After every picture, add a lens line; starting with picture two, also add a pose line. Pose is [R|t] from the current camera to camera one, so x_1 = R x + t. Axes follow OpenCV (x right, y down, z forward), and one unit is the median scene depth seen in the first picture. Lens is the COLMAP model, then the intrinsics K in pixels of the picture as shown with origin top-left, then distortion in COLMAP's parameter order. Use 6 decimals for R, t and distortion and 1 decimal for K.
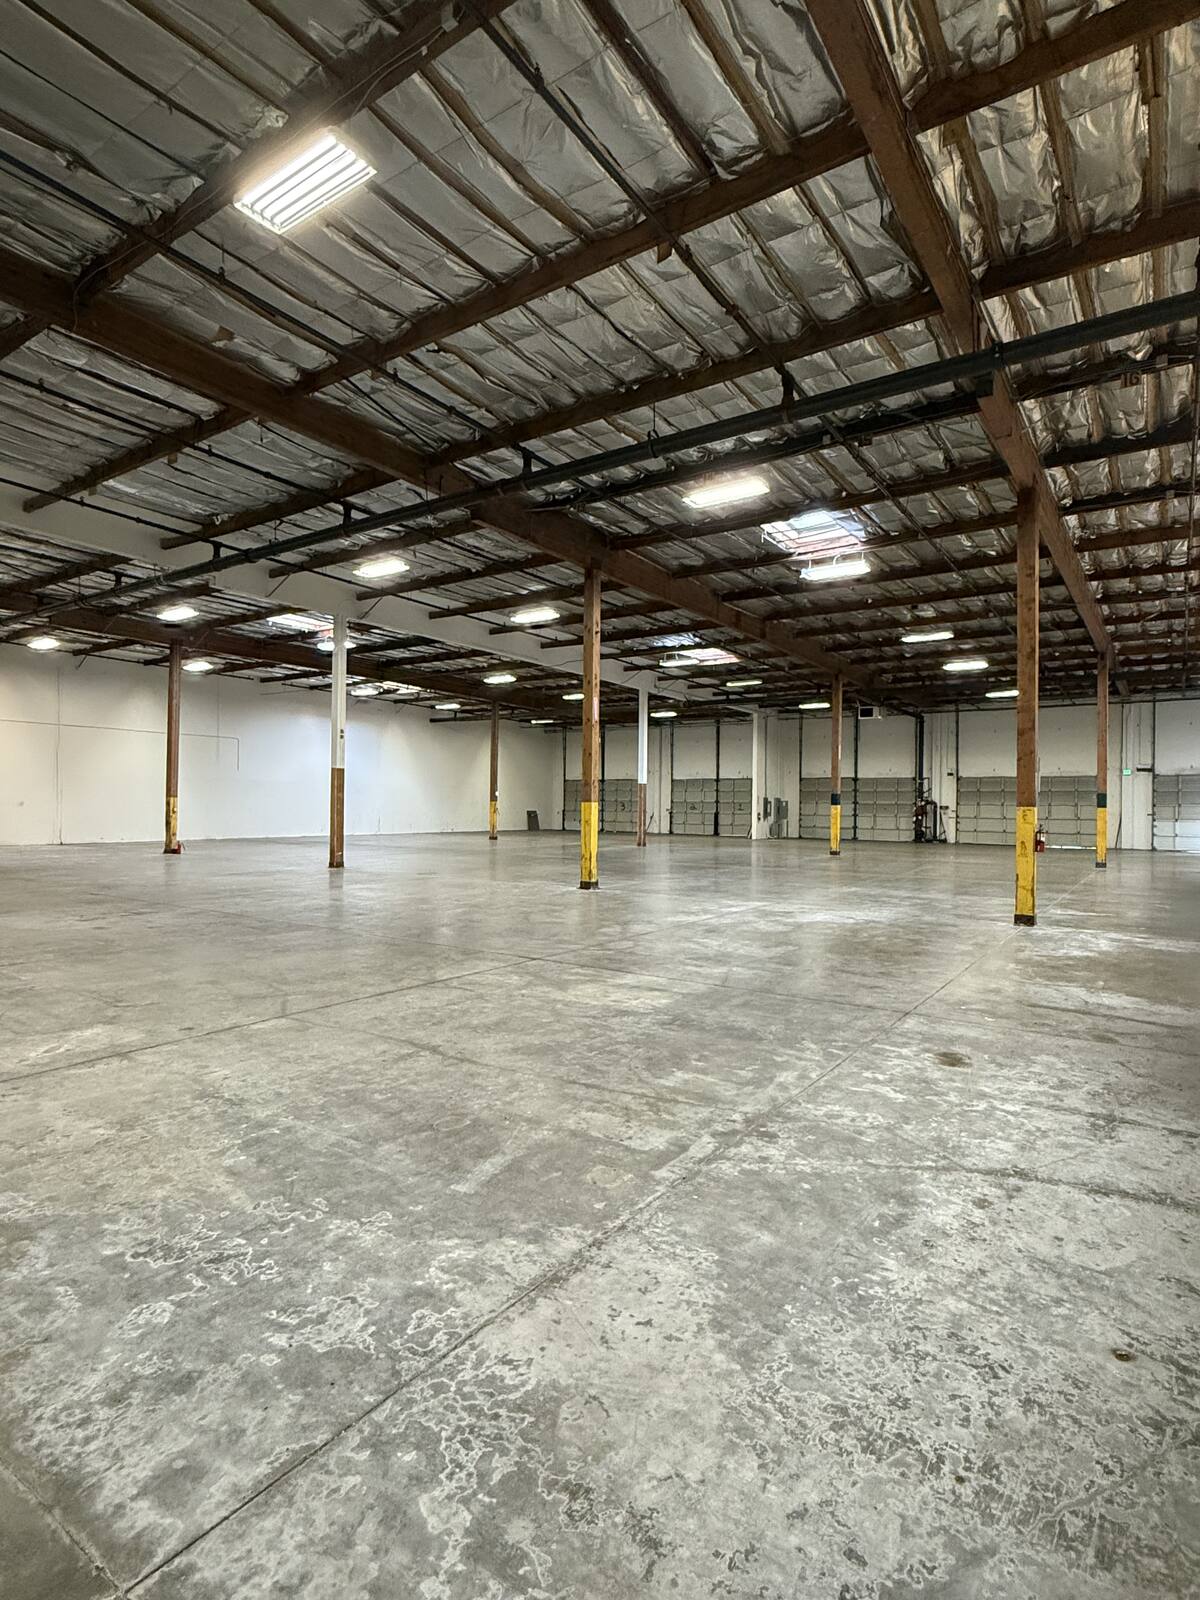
lens RADIAL K [[825.6, 0, 572.8], [0, 825.6, 862.0], [0, 0, 1]] dist [-0.008710, -0.000287]
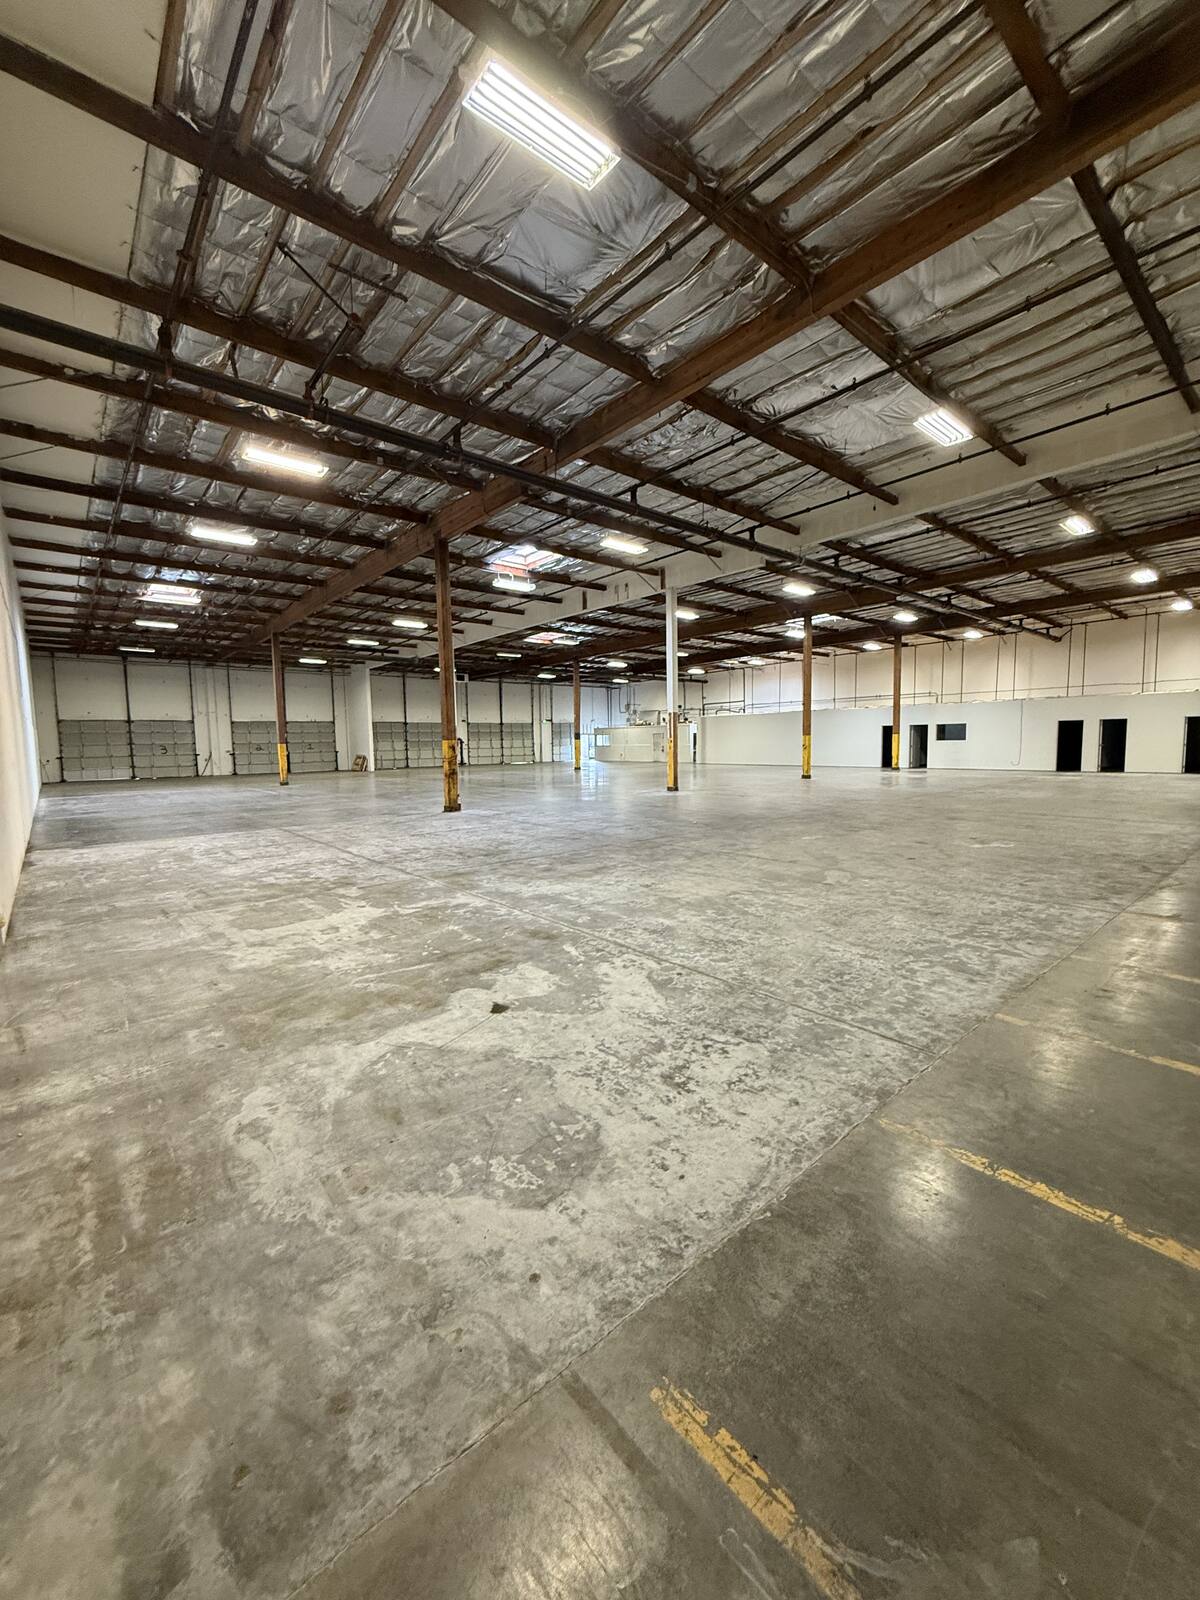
lens RADIAL K [[649.1, 0, 596.3], [0, 649.1, 799.4], [0, 0, 1]] dist [-0.011624, 0.000023]
pose [[0.250813, -0.104207, 0.962410, -1.355550], [0.086675, 0.992613, 0.084889, -0.085239], [-0.964148, 0.062125, 0.257992, 0.935801]]
